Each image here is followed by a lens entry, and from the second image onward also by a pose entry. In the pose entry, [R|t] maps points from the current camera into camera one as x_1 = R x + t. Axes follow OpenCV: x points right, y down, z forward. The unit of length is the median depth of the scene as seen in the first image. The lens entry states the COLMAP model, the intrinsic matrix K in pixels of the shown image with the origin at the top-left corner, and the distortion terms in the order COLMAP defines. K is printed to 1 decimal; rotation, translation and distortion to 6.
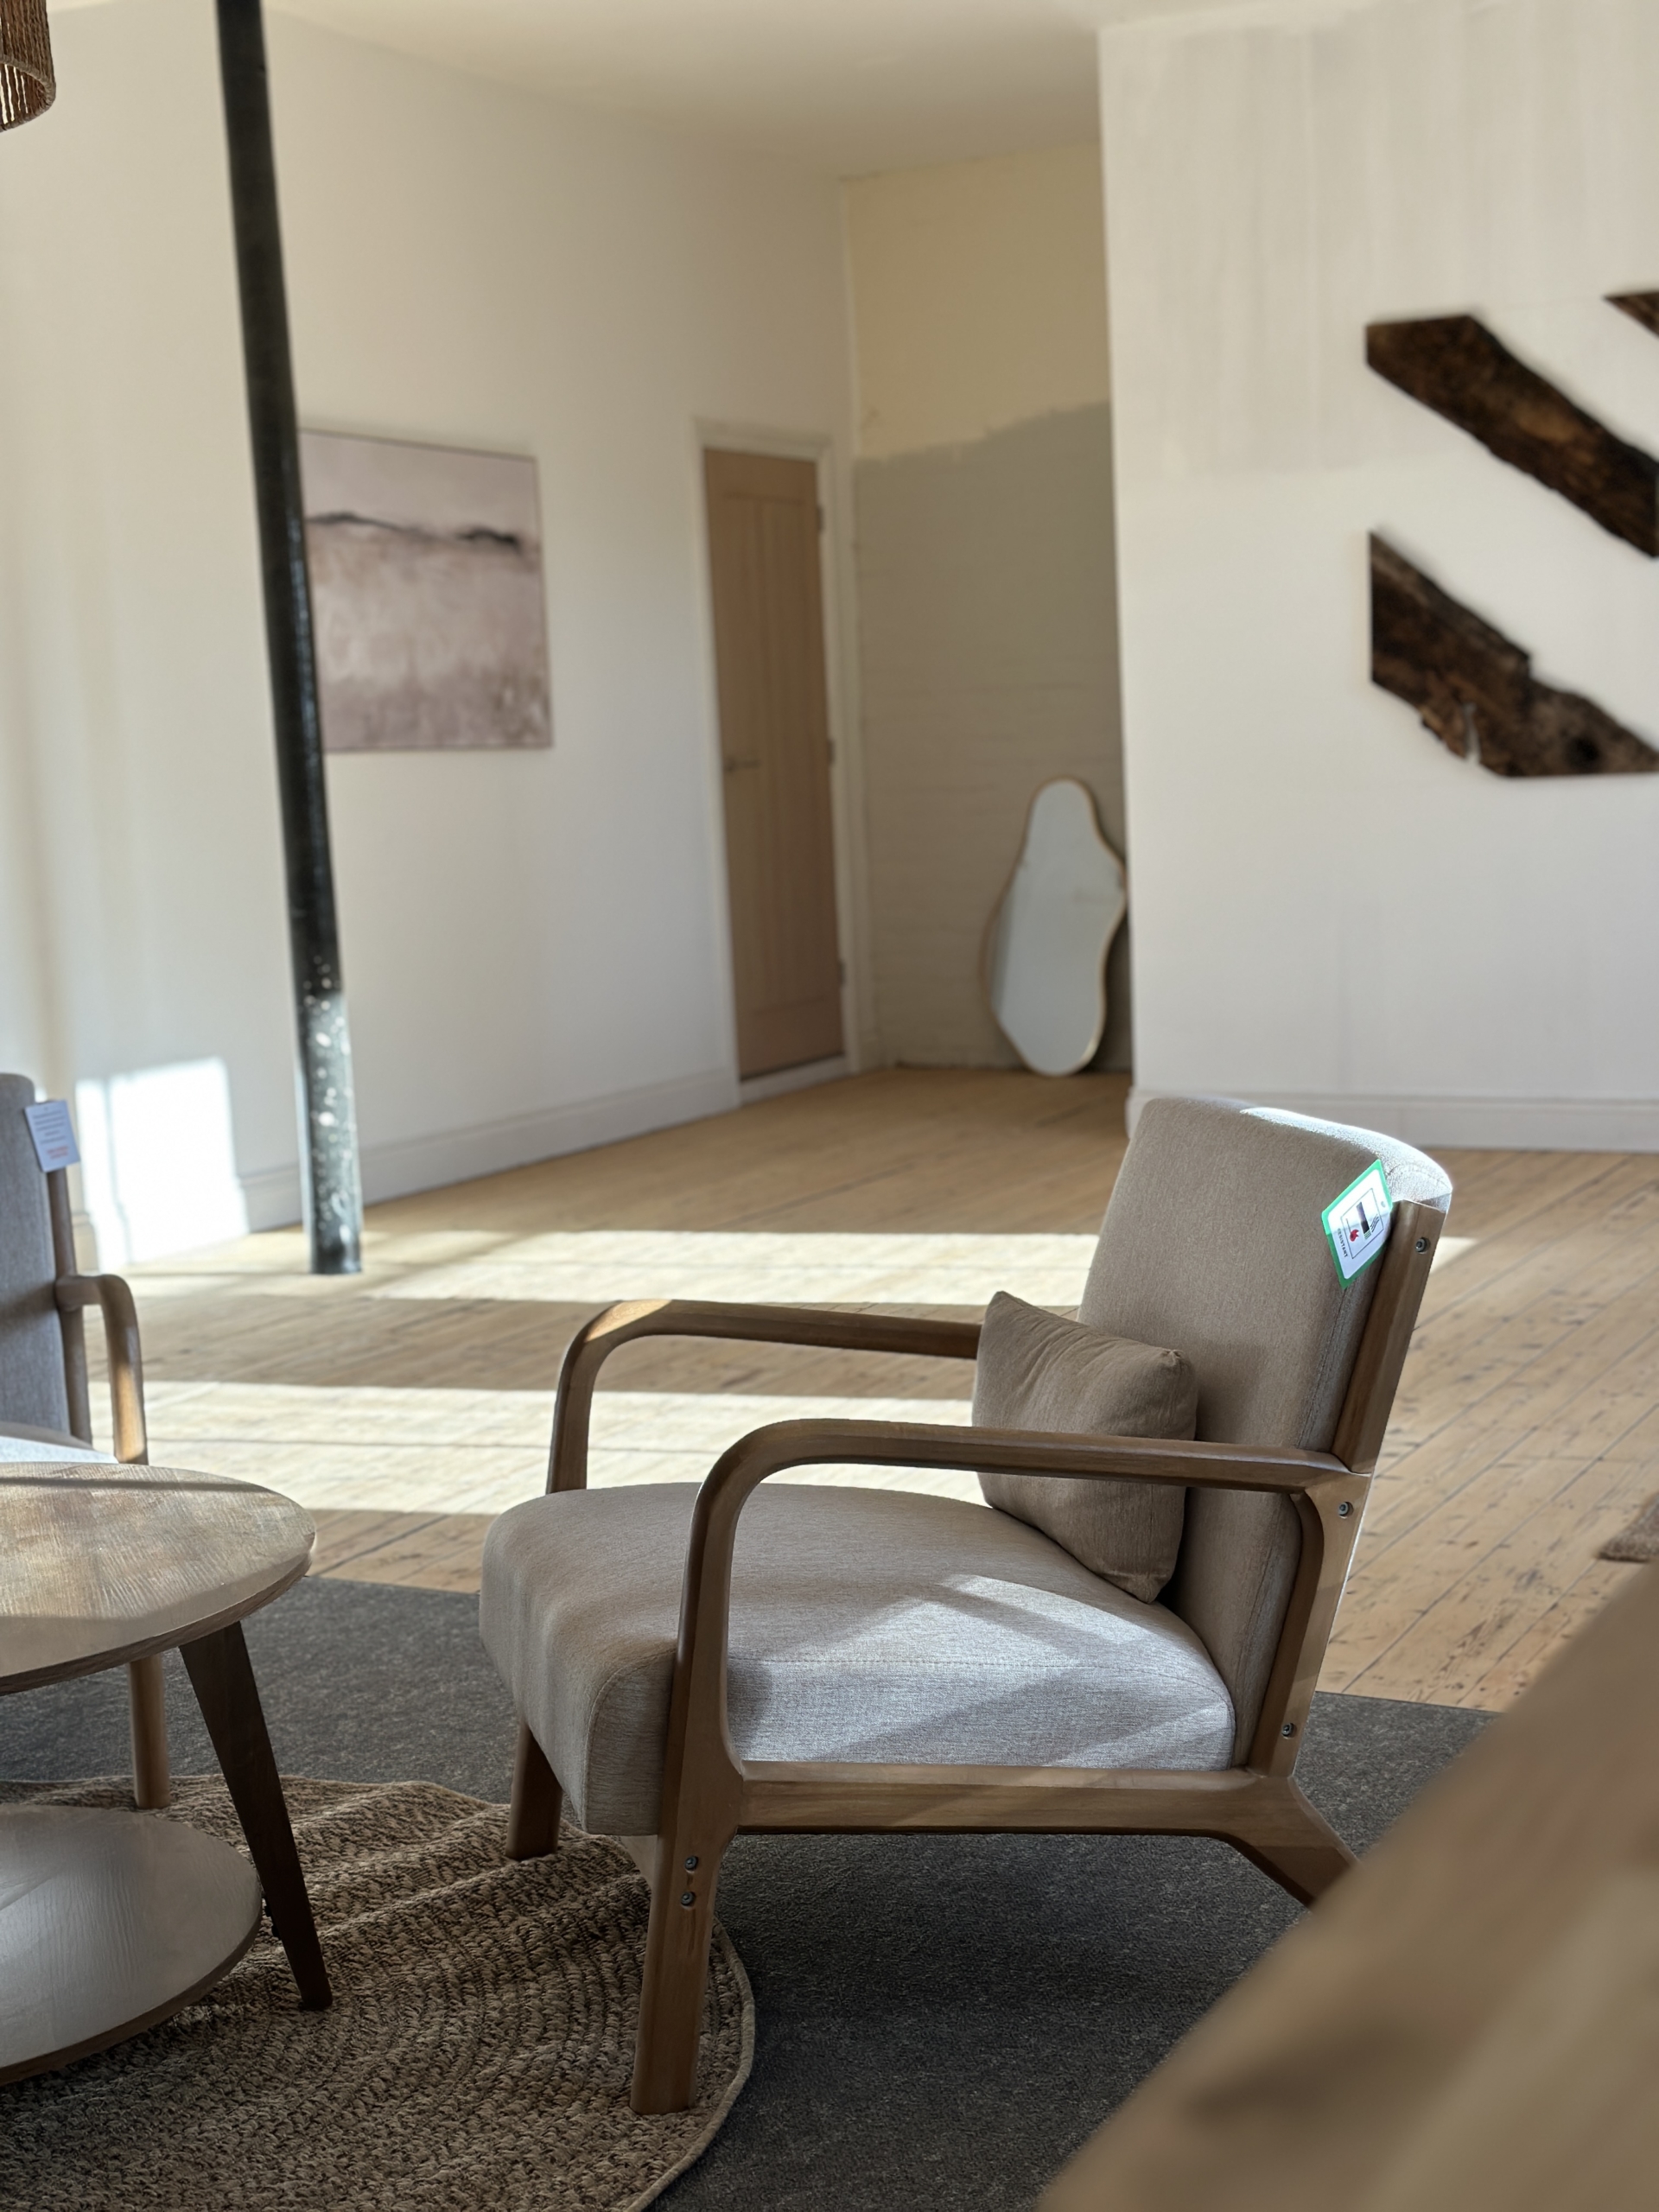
lens RADIAL K [[3112.2, 0, 829.5], [0, 3112.2, 1106.0], [0, 0, 1]] dist [0.159863, -0.052375]
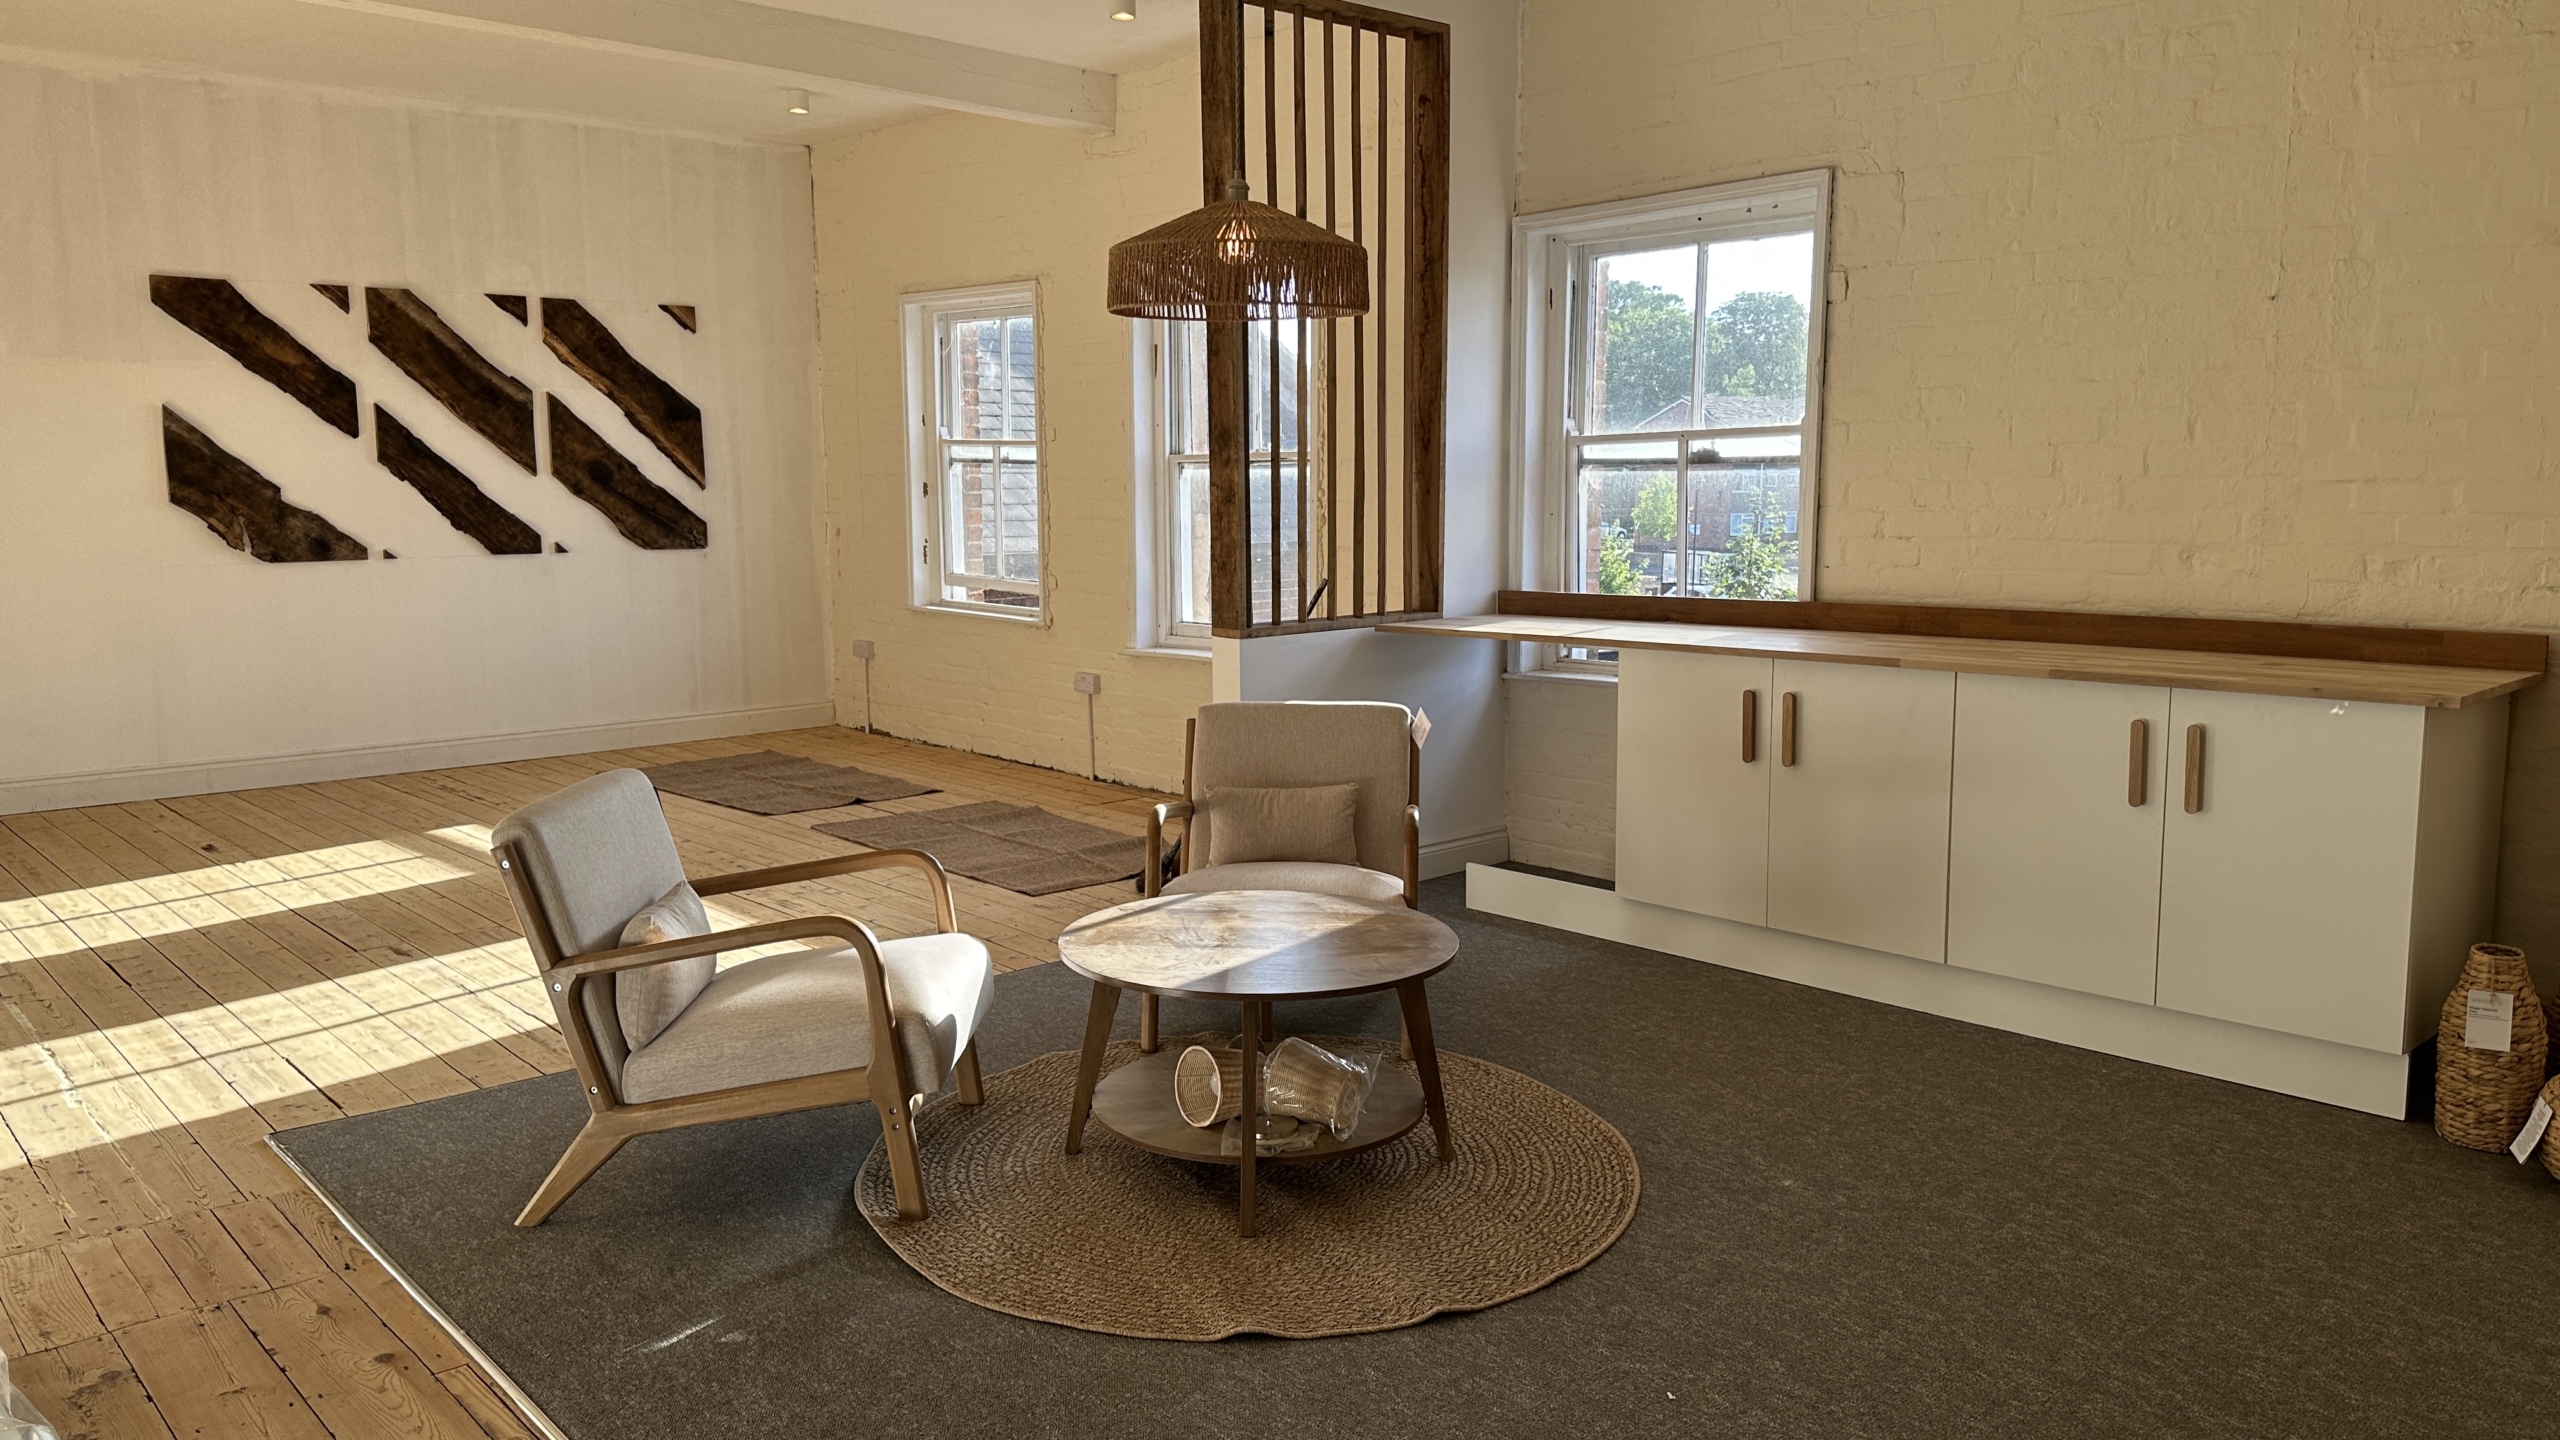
lens RADIAL K [[1837.9, 0, 1280.0], [0, 1837.9, 720.0], [0, 0, 1]] dist [-0.000832, -0.001249]
pose [[0.336210, -0.089401, 0.937534, -0.525460], [0.095120, 0.993617, 0.060639, -0.030469], [-0.936971, 0.068791, 0.342567, 0.180182]]
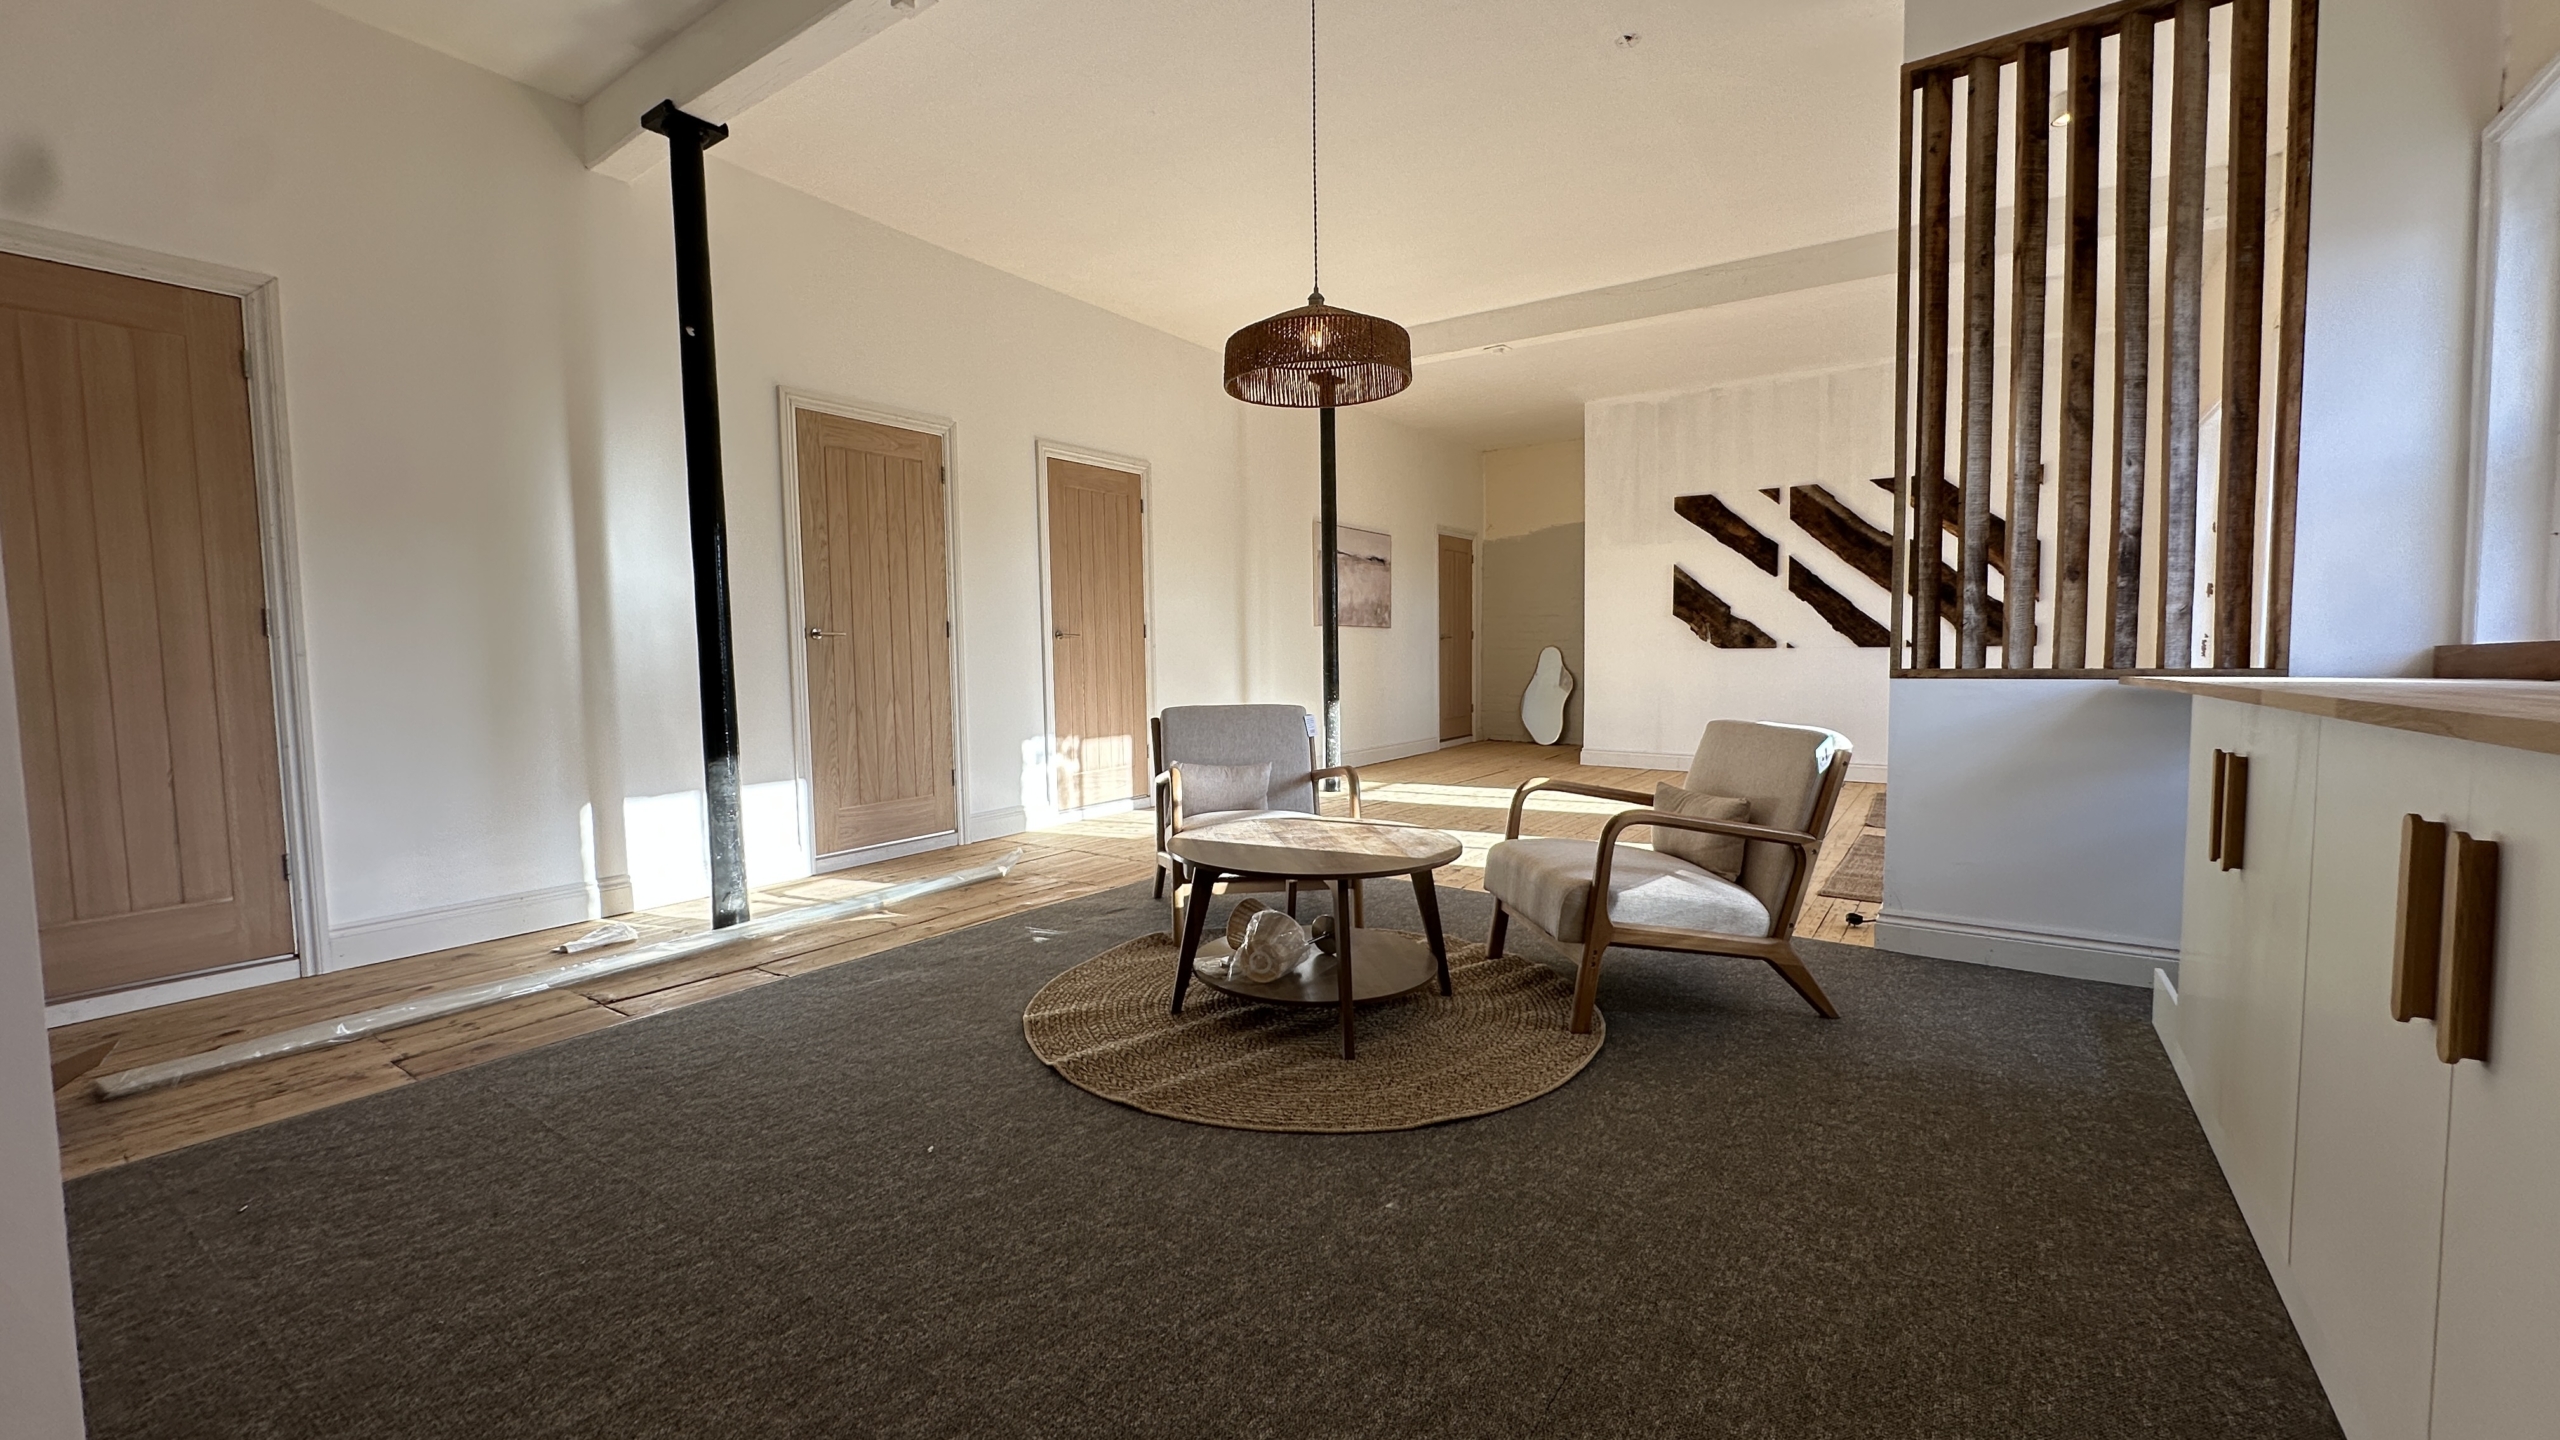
lens RADIAL K [[1028.0, 0, 1280.0], [0, 1028.0, 720.0], [0, 0, 1]] dist [0.001375, -0.000510]
pose [[0.991321, 0.043639, -0.124007, -0.074498], [-0.048901, 0.998014, -0.039711, 0.022657], [0.122027, 0.045430, 0.991486, -0.010506]]
